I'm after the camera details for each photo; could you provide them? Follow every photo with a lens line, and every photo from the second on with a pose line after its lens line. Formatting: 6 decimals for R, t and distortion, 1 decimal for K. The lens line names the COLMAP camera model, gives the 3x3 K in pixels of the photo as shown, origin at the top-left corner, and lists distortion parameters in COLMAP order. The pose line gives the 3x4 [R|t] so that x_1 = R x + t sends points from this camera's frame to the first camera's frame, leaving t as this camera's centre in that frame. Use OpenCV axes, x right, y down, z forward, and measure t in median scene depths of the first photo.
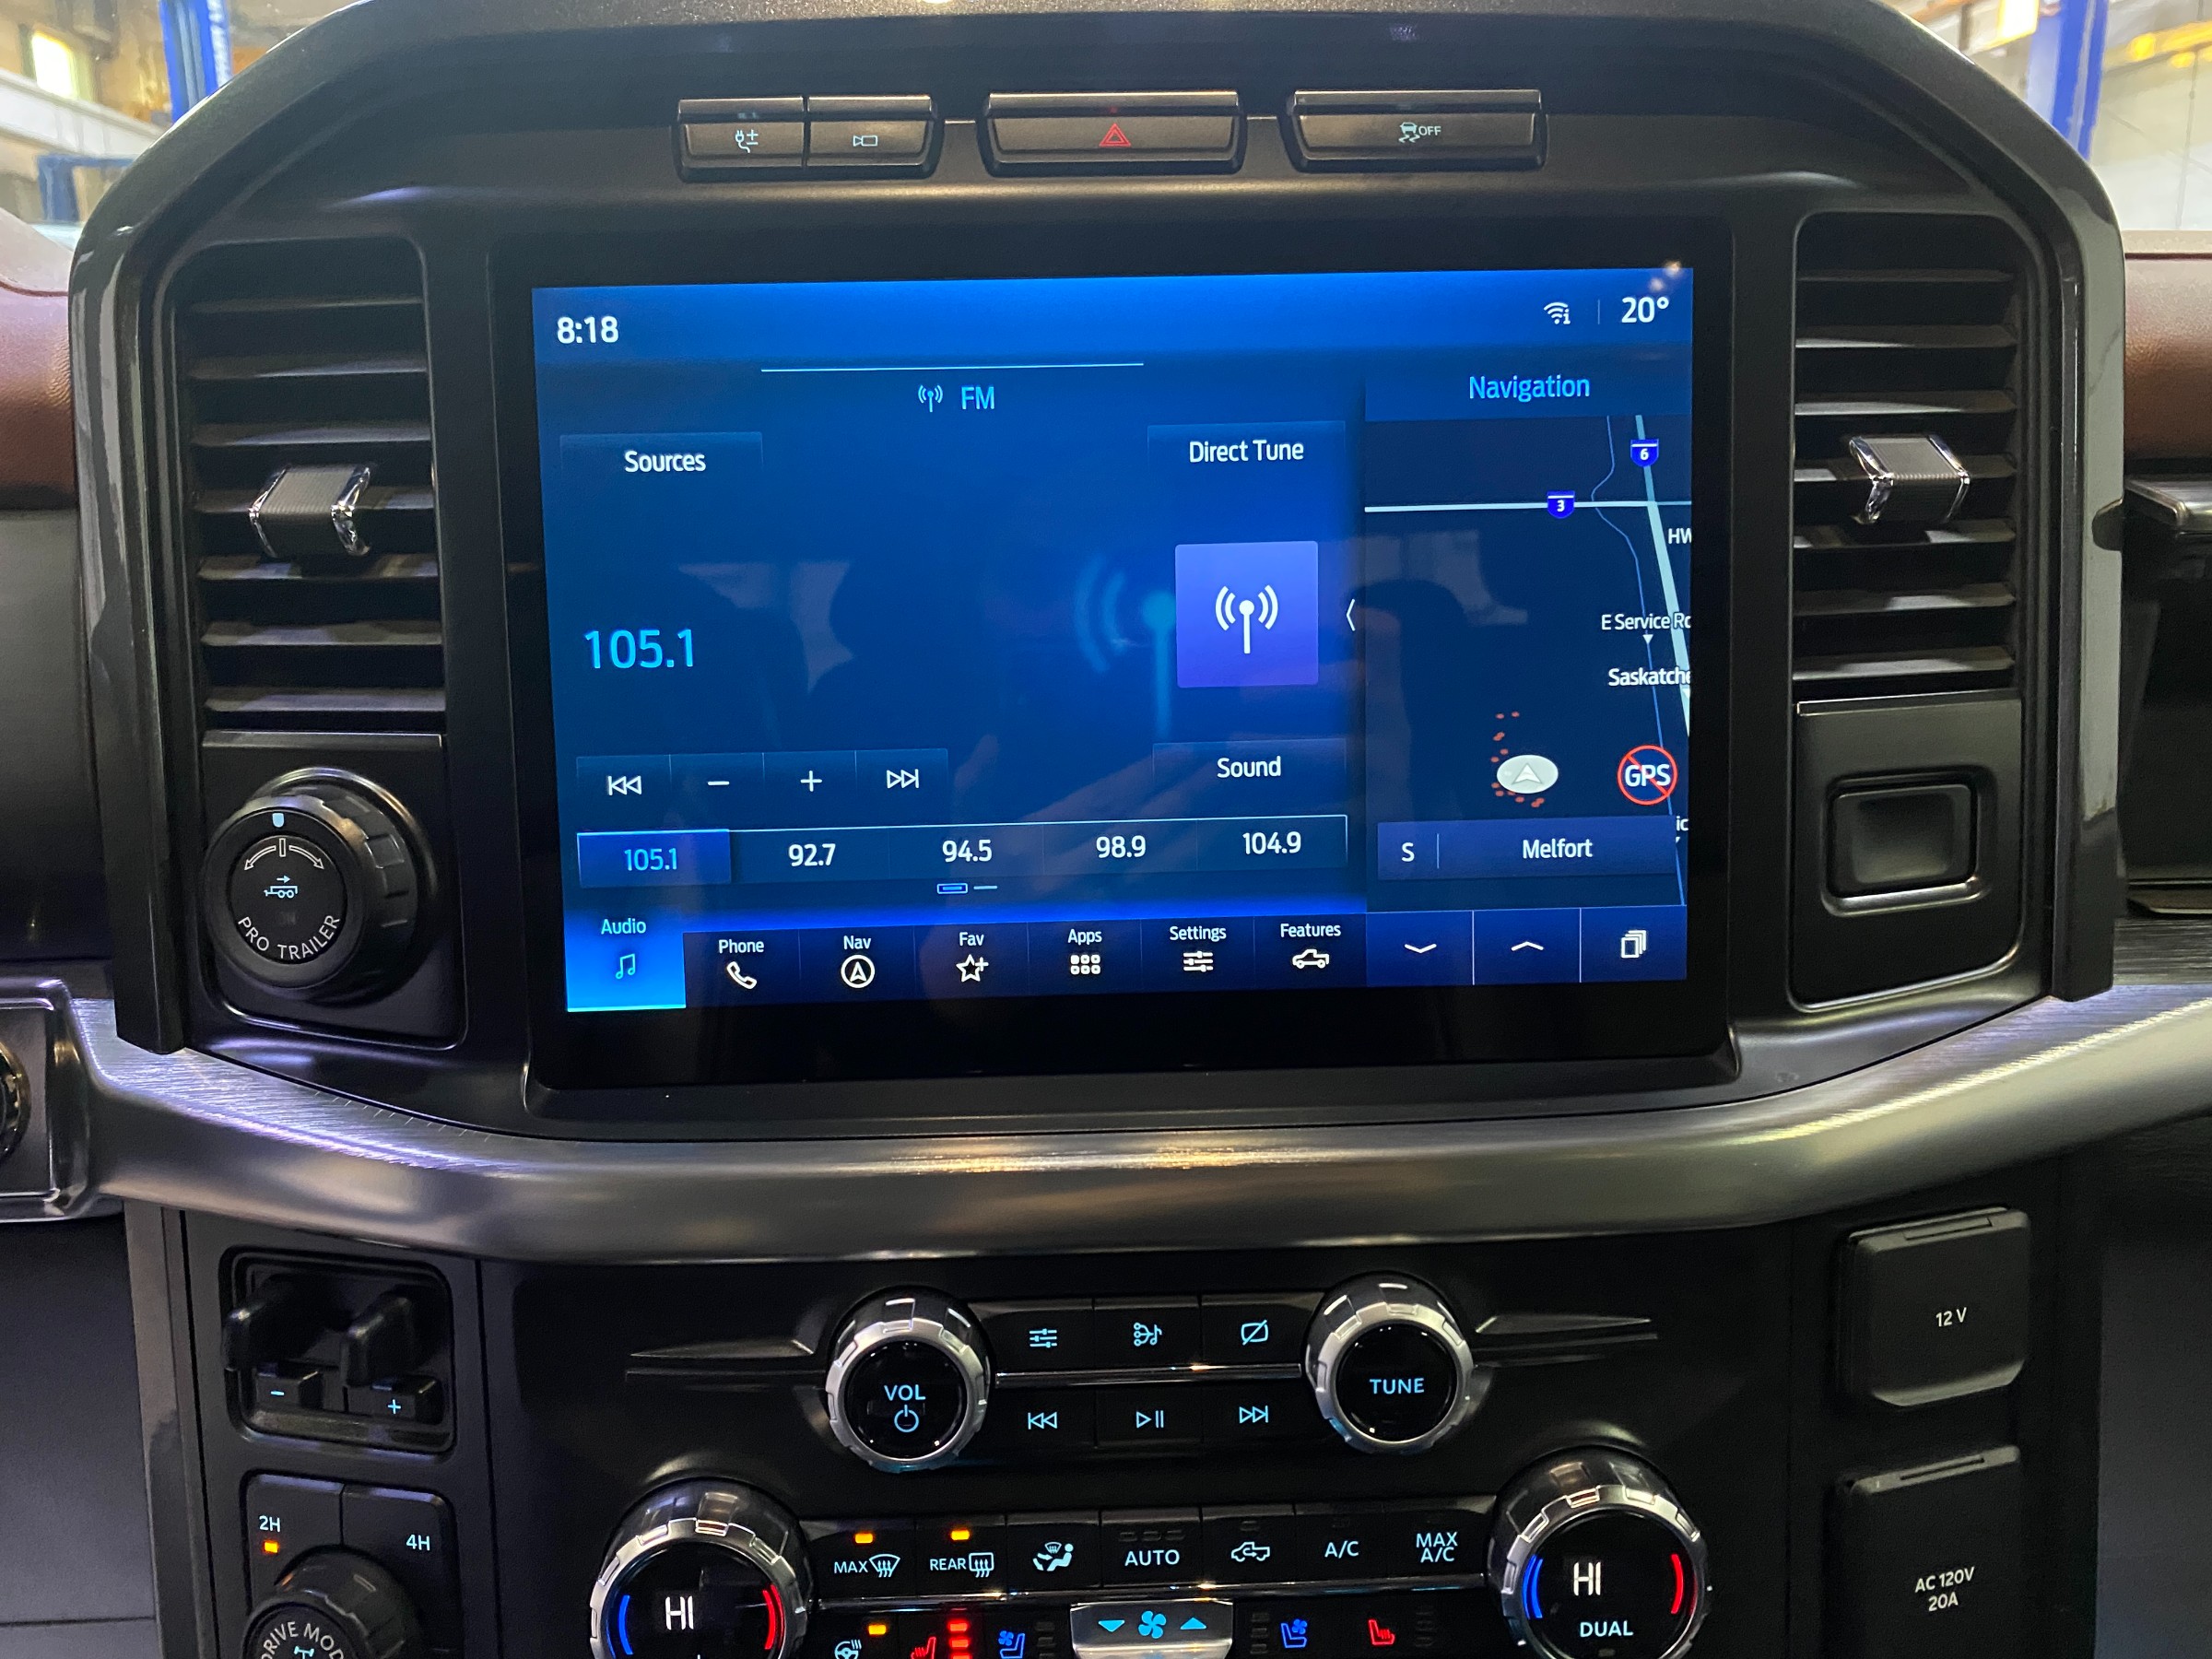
lens RADIAL K [[1686.7, 0, 1096.5], [0, 1686.7, 811.2], [0, 0, 1]] dist [0.018794, -0.009416]
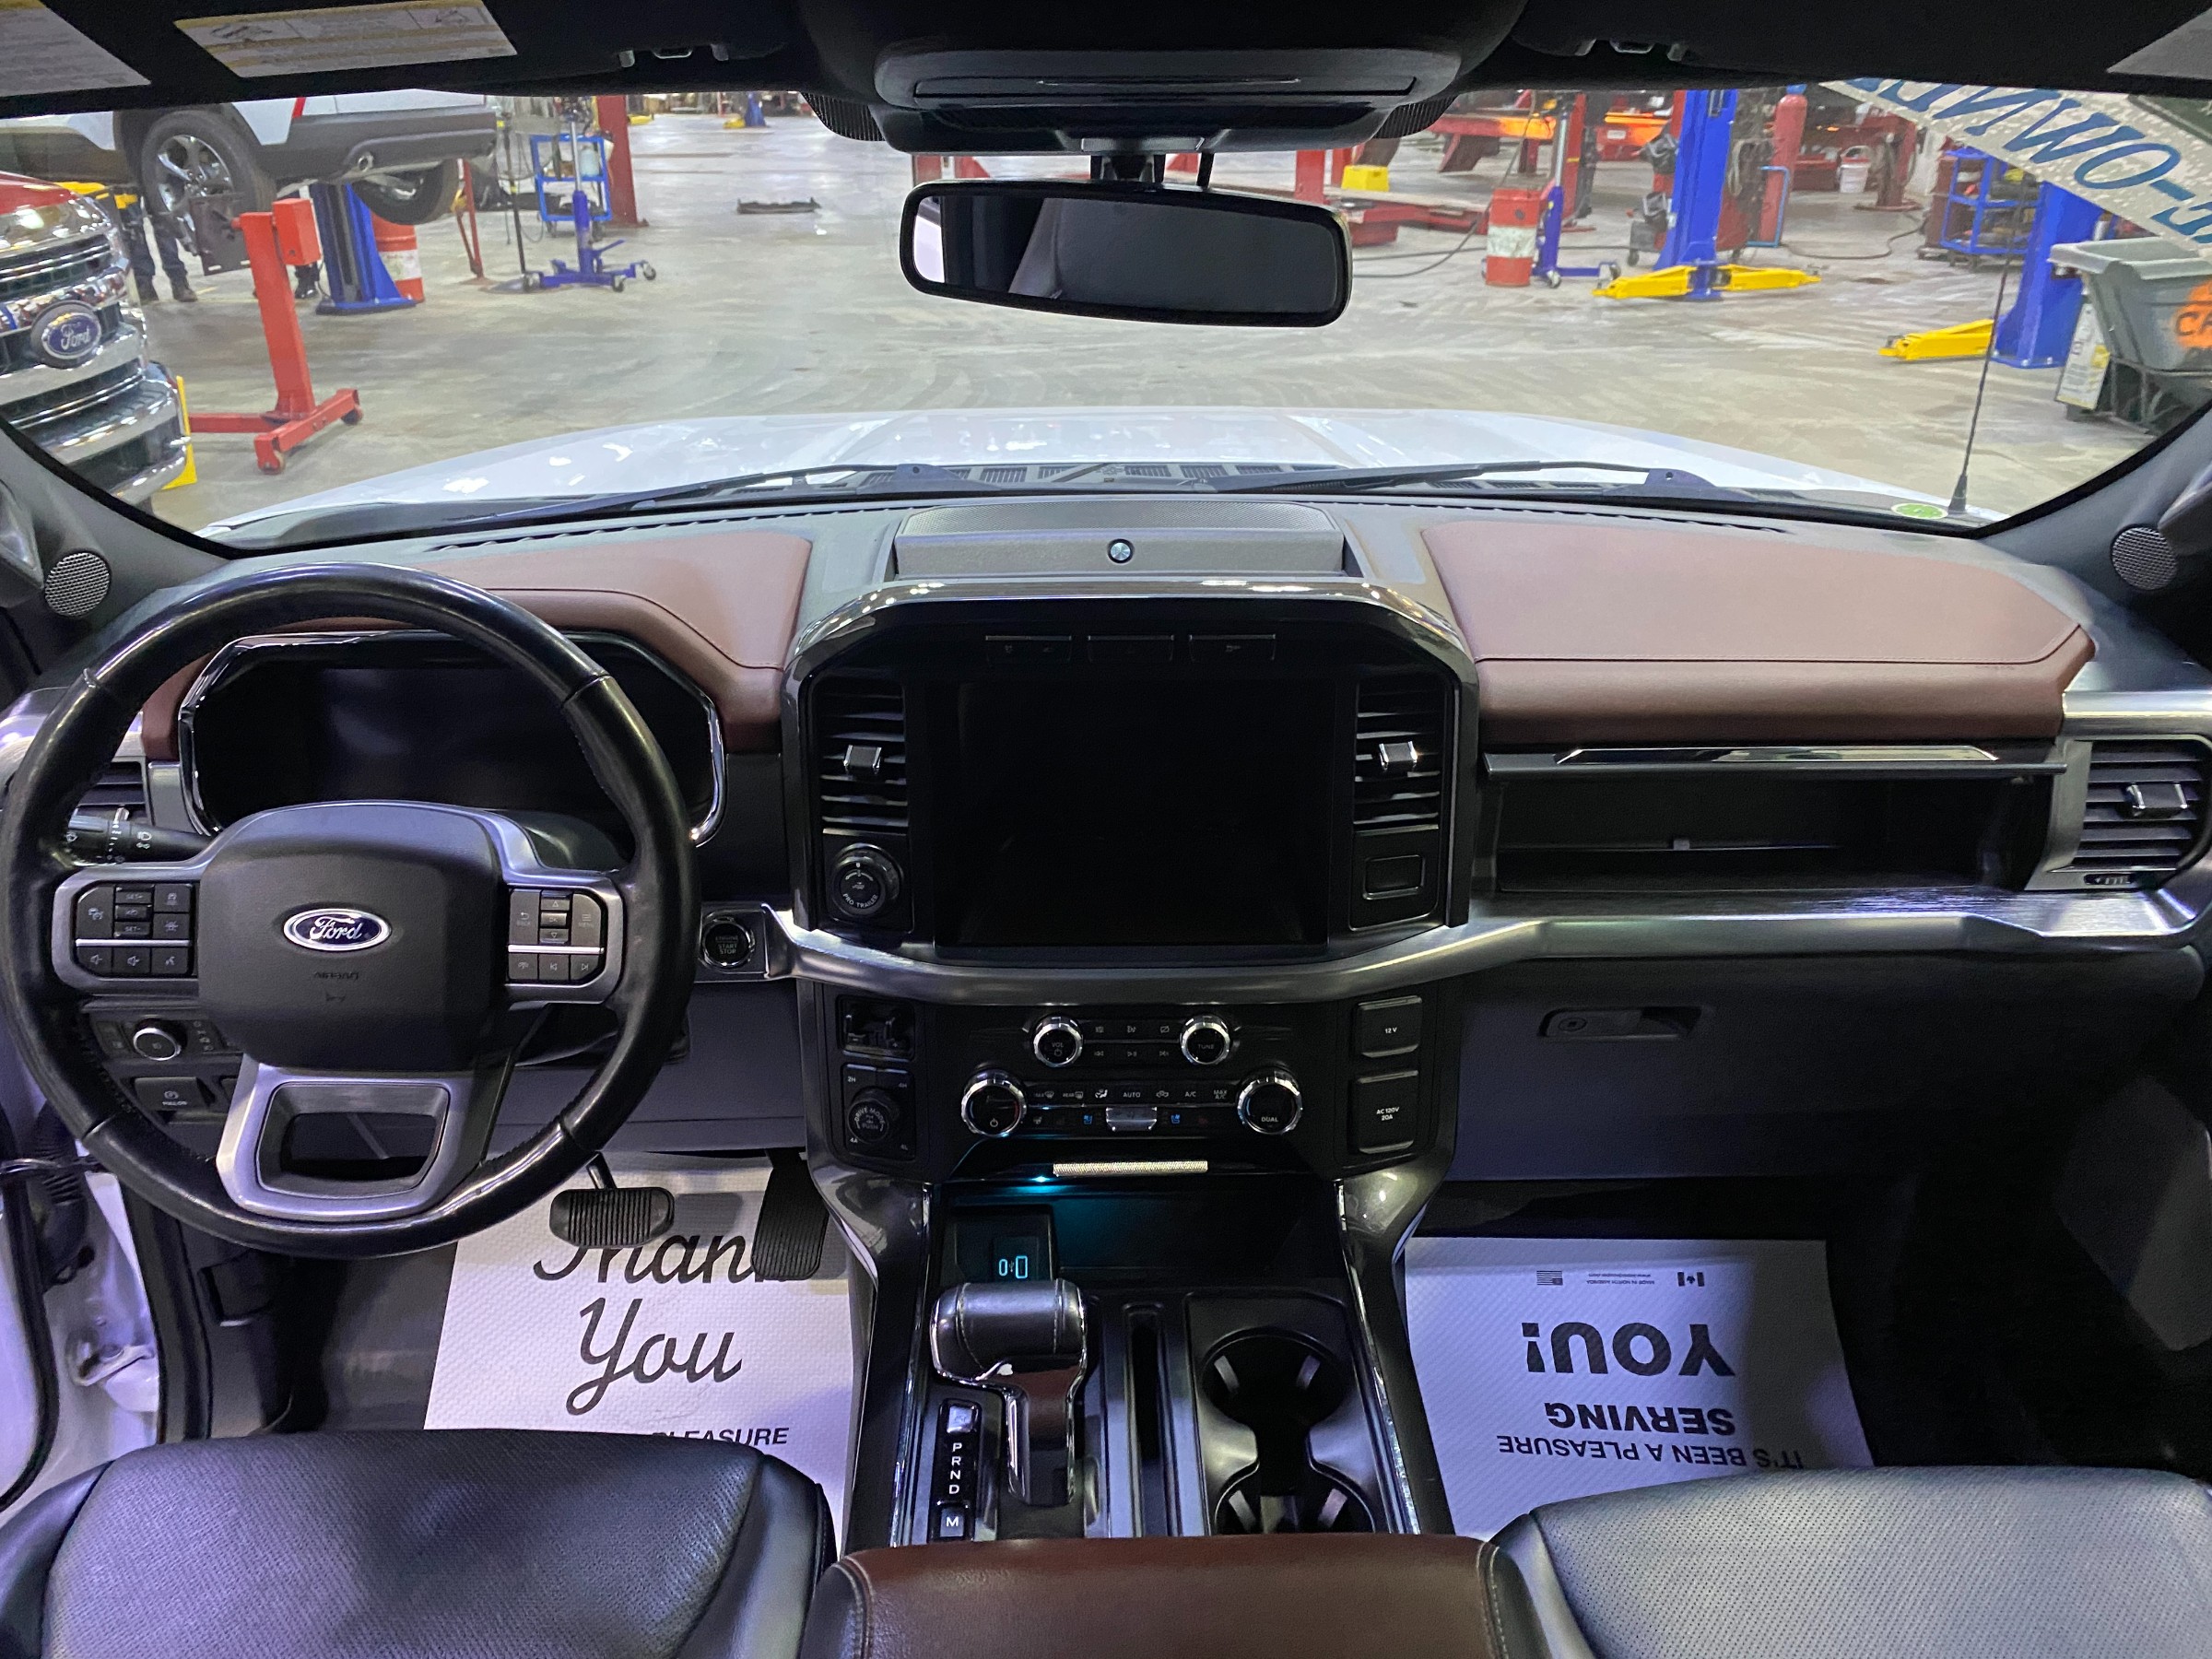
lens RADIAL K [[1686.7, 0, 1129.2], [0, 1686.7, 827.4], [0, 0, 1]] dist [0.018794, -0.009416]
pose [[0.999664, 0.023690, -0.010549, 0.047988], [-0.021221, 0.981104, 0.192316, -0.664198], [0.014906, -0.192027, 0.981276, -2.012581]]
